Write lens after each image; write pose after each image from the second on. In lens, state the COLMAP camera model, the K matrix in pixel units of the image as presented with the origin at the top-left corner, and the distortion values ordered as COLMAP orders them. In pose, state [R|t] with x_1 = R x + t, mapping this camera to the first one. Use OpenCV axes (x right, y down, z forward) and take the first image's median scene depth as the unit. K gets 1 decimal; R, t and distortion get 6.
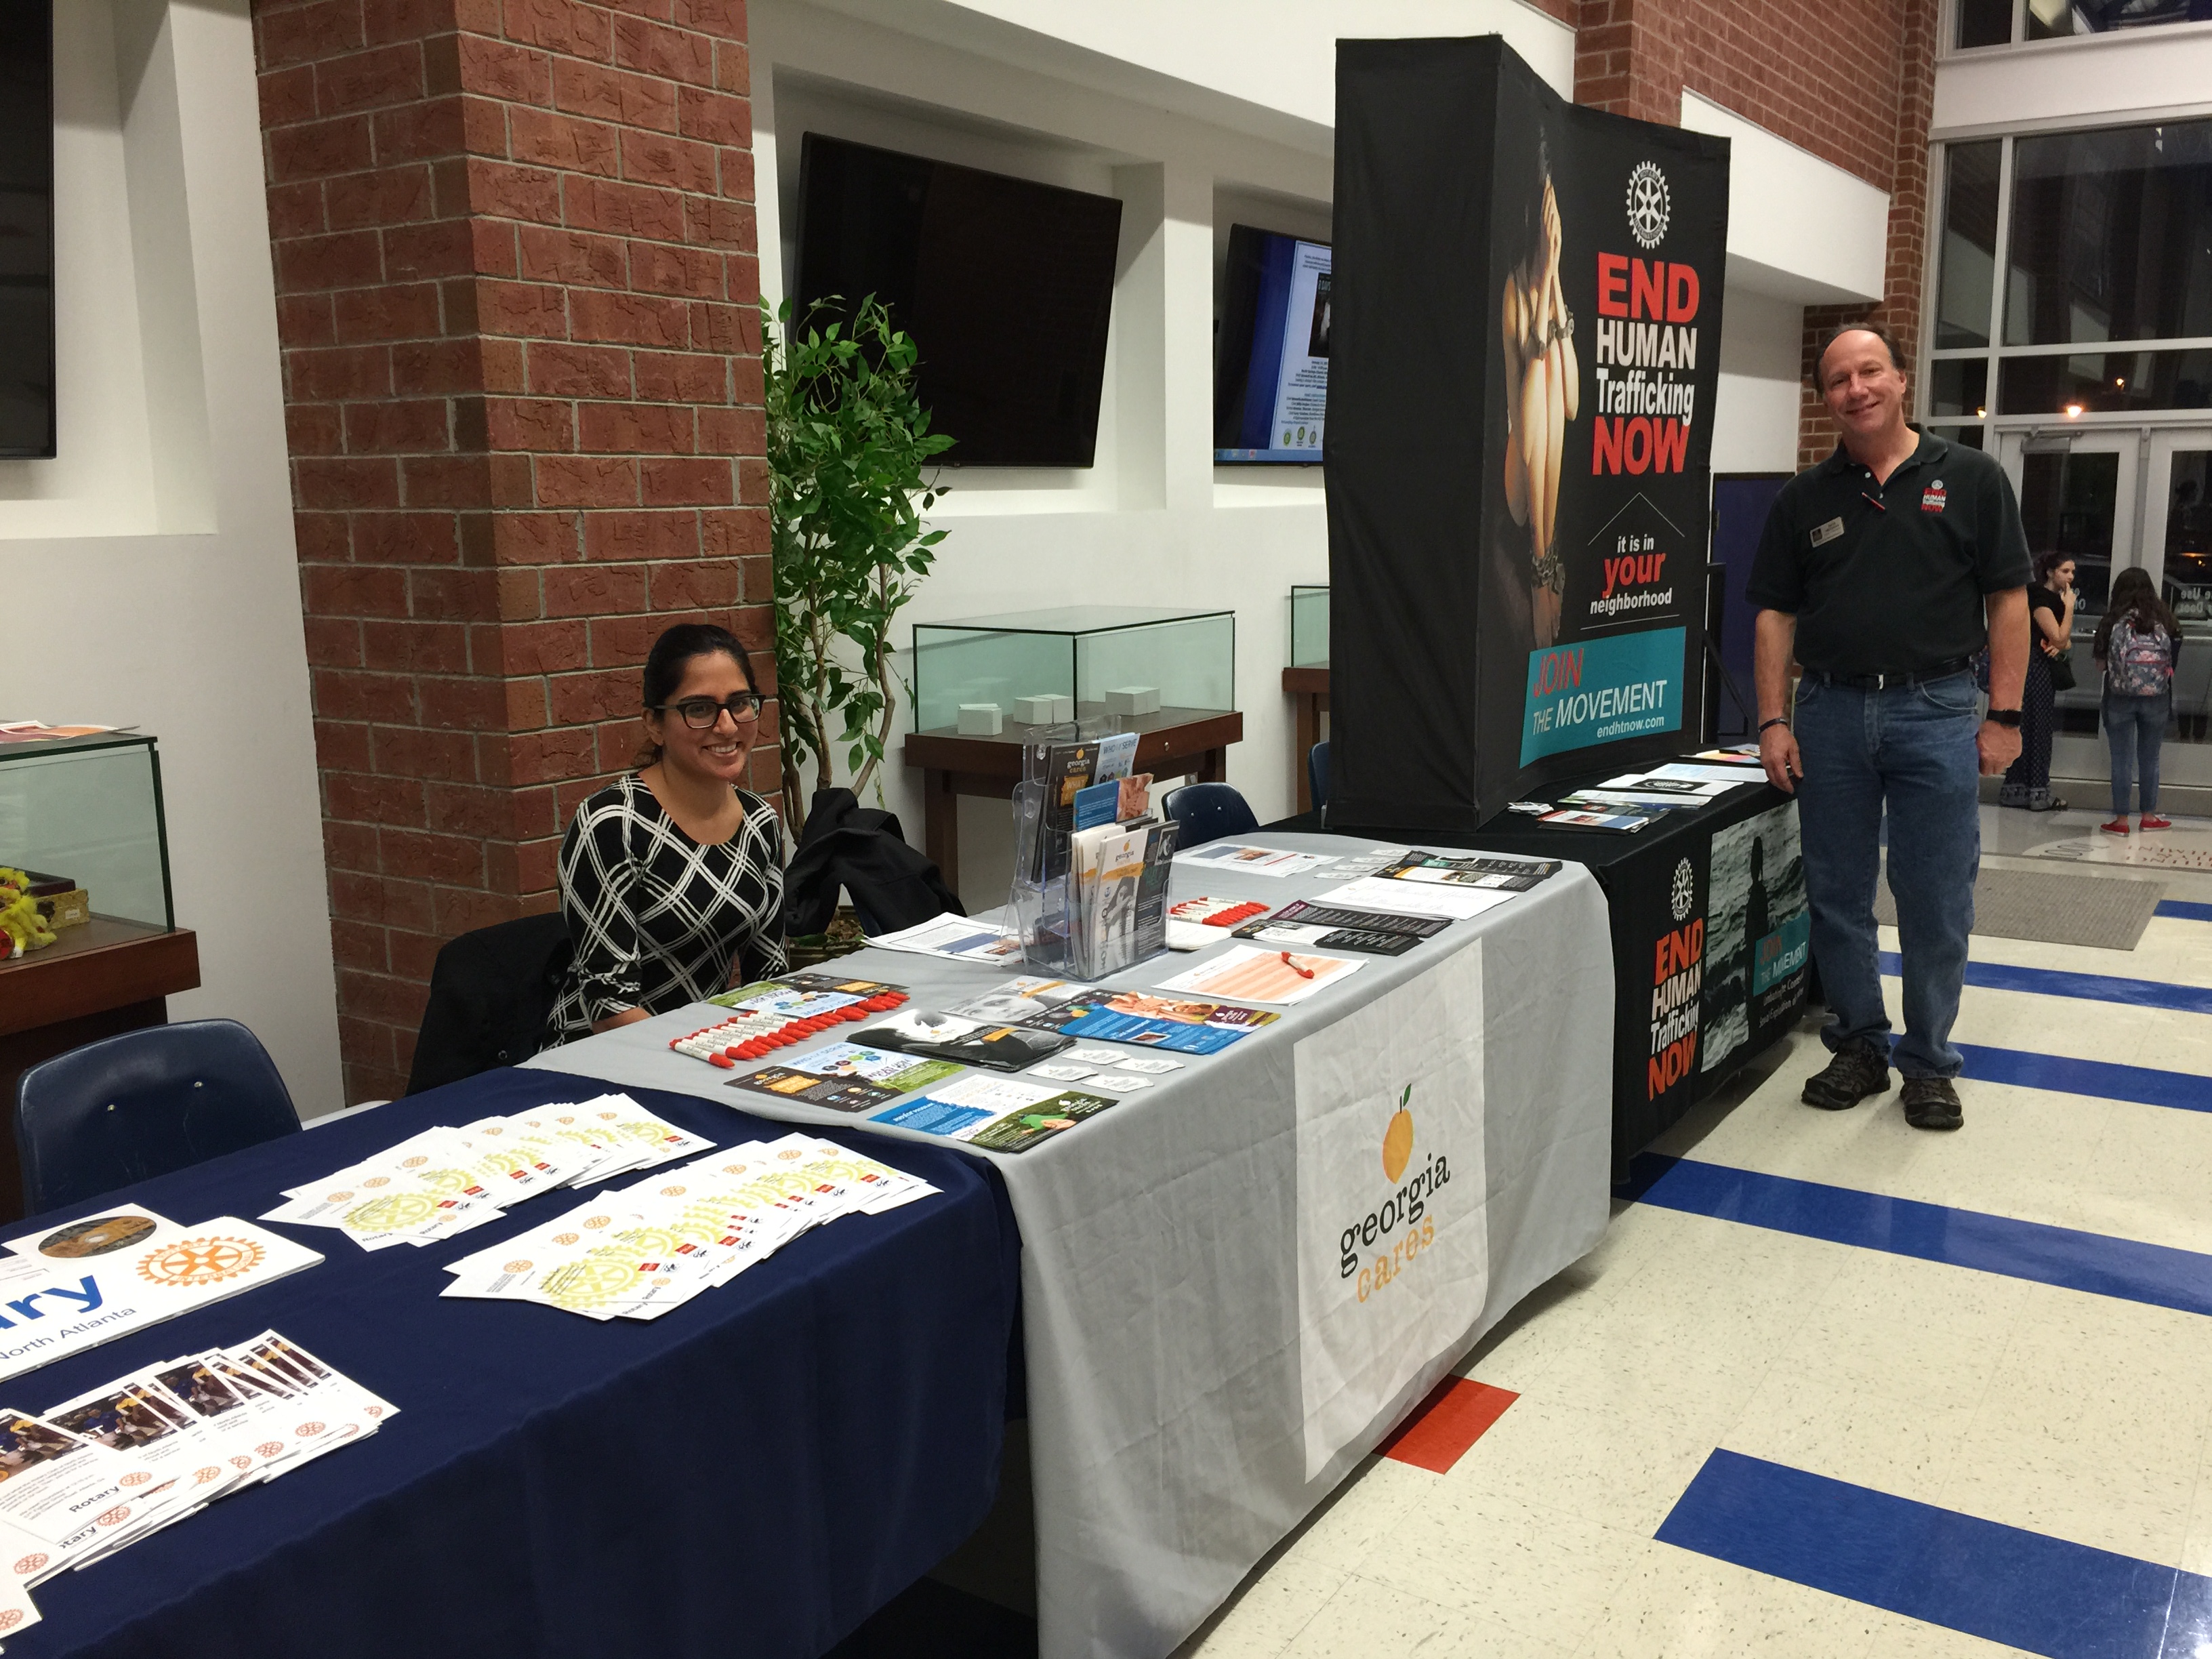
lens RADIAL K [[1912.2, 0, 1101.9], [0, 1912.2, 816.1], [0, 0, 1]] dist [0.030211, -0.030594]
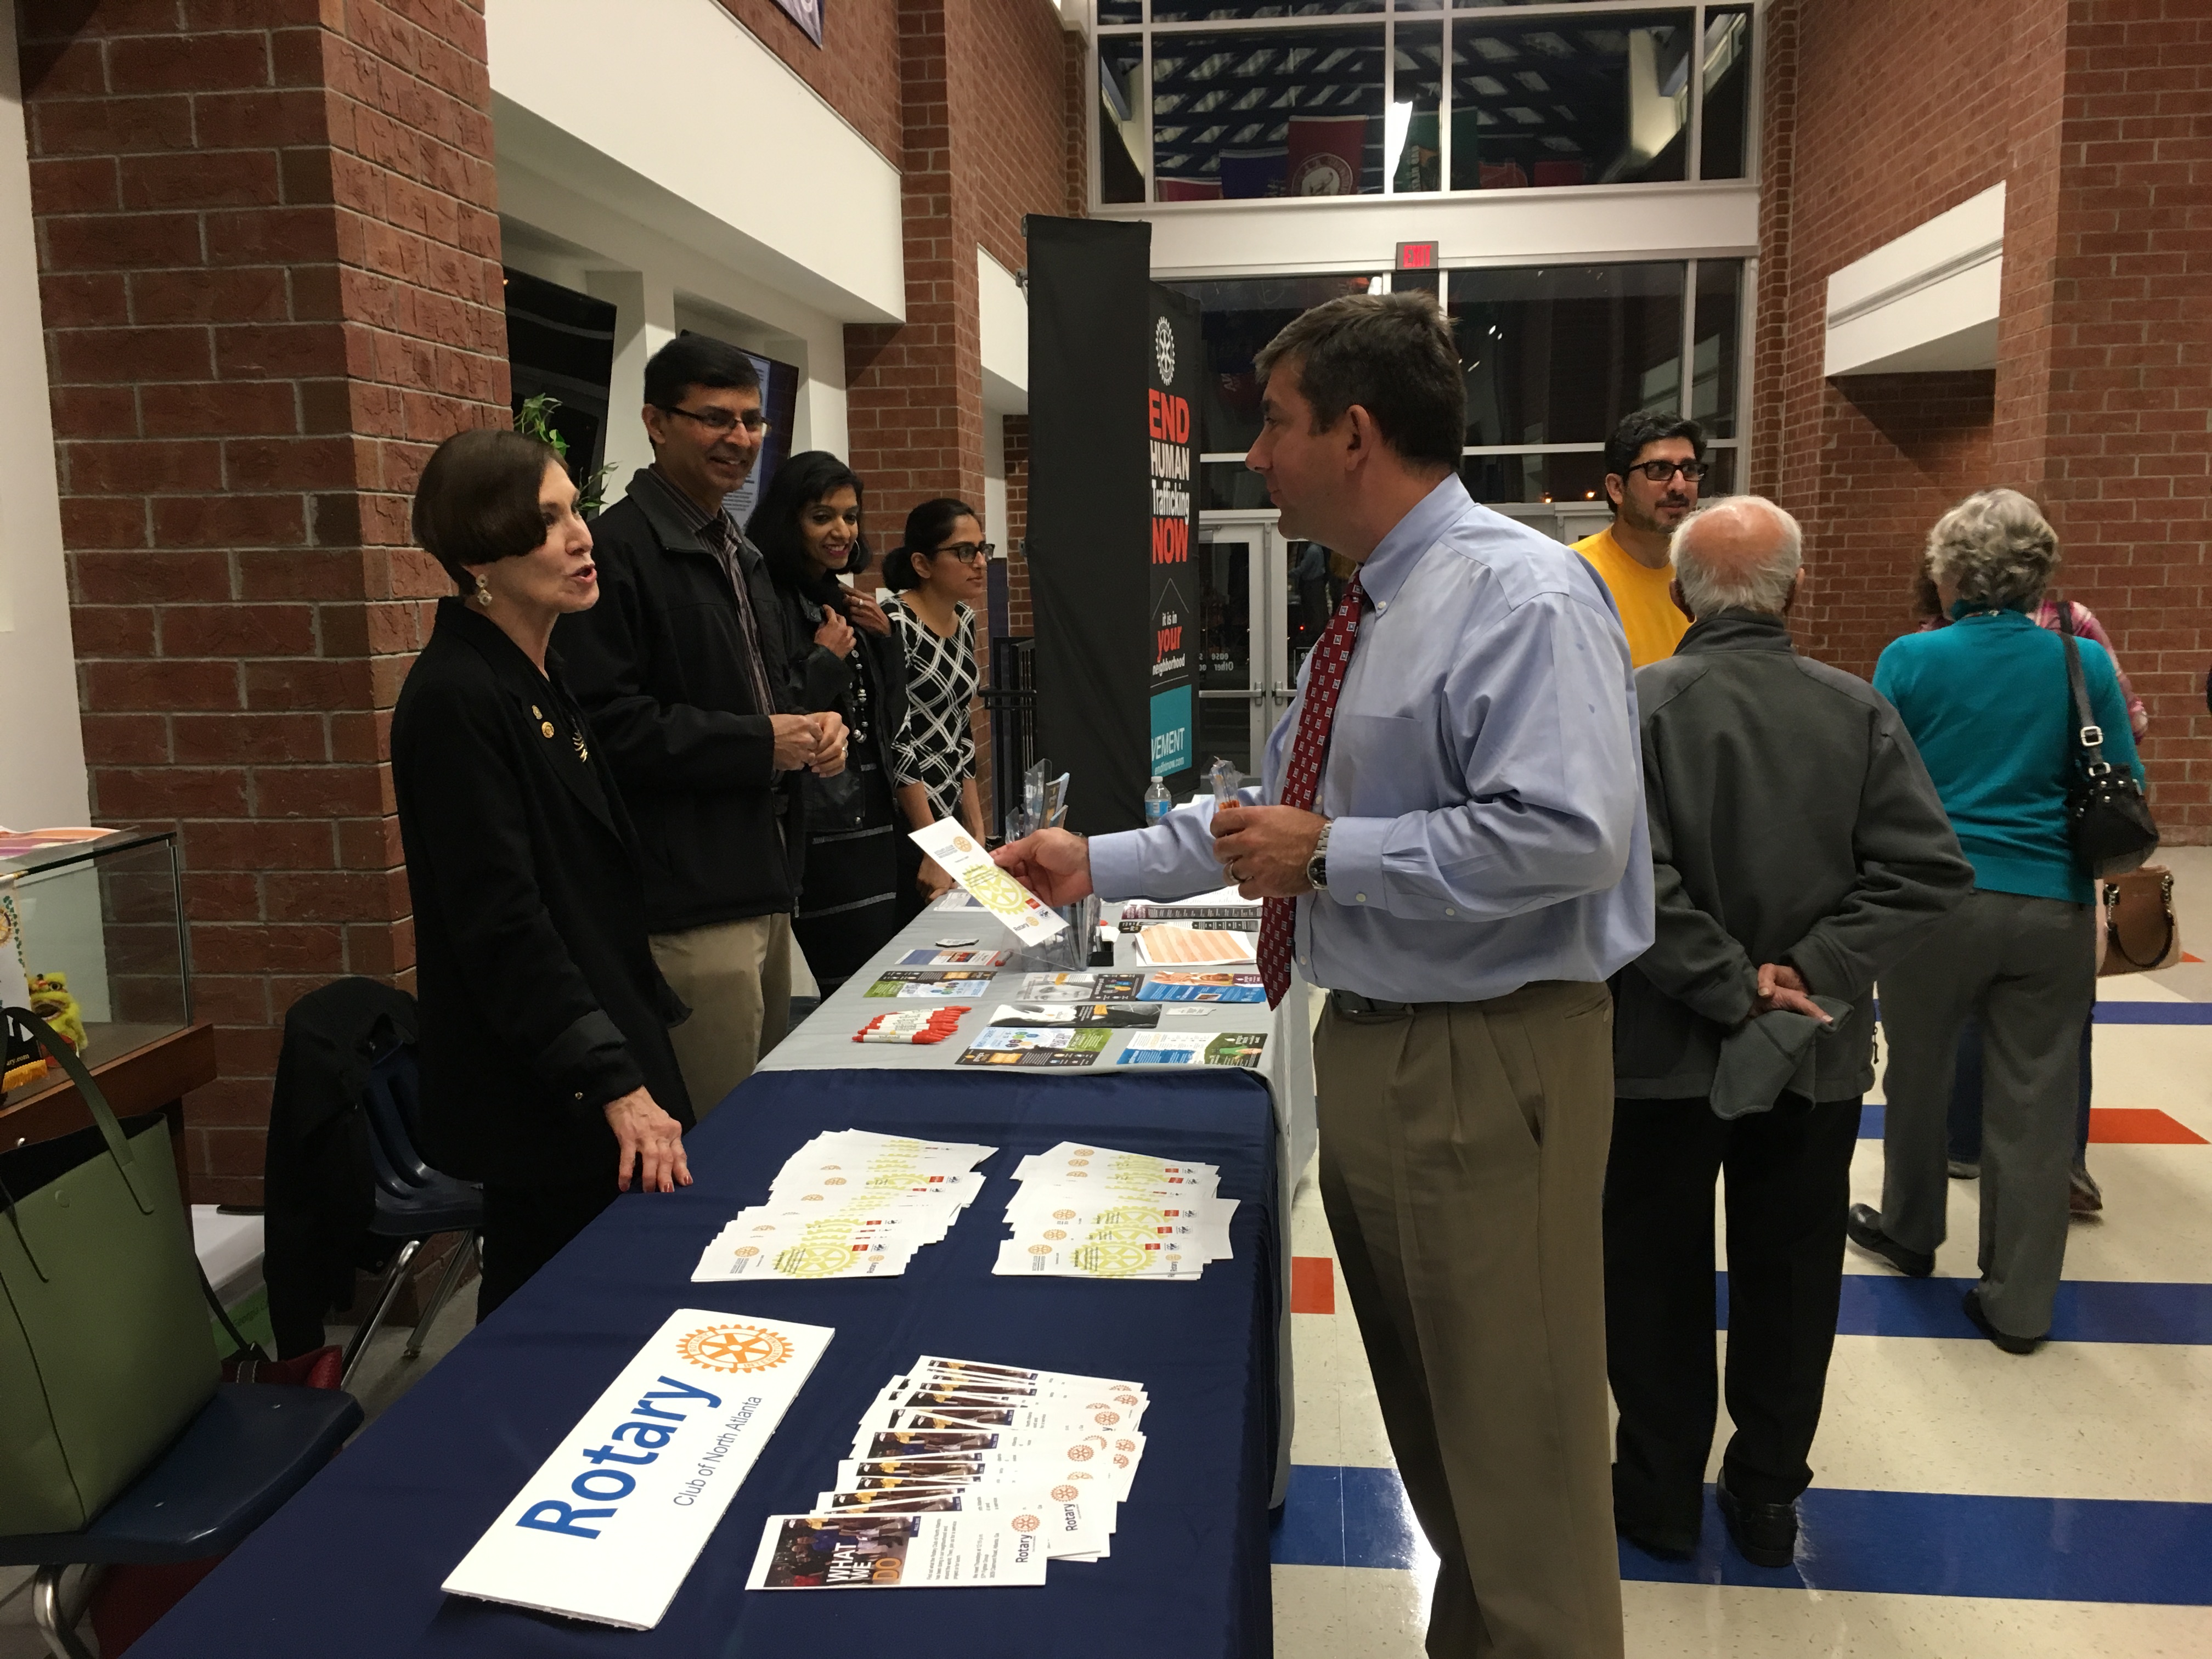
lens RADIAL K [[1910.8, 0, 1110.1], [0, 1910.8, 840.3], [0, 0, 1]] dist [0.015912, -0.023865]
pose [[0.883069, -0.070067, 0.463983, -0.431439], [0.083978, 0.996424, -0.009358, 0.011627], [-0.461667, 0.047229, 0.885795, -0.091468]]
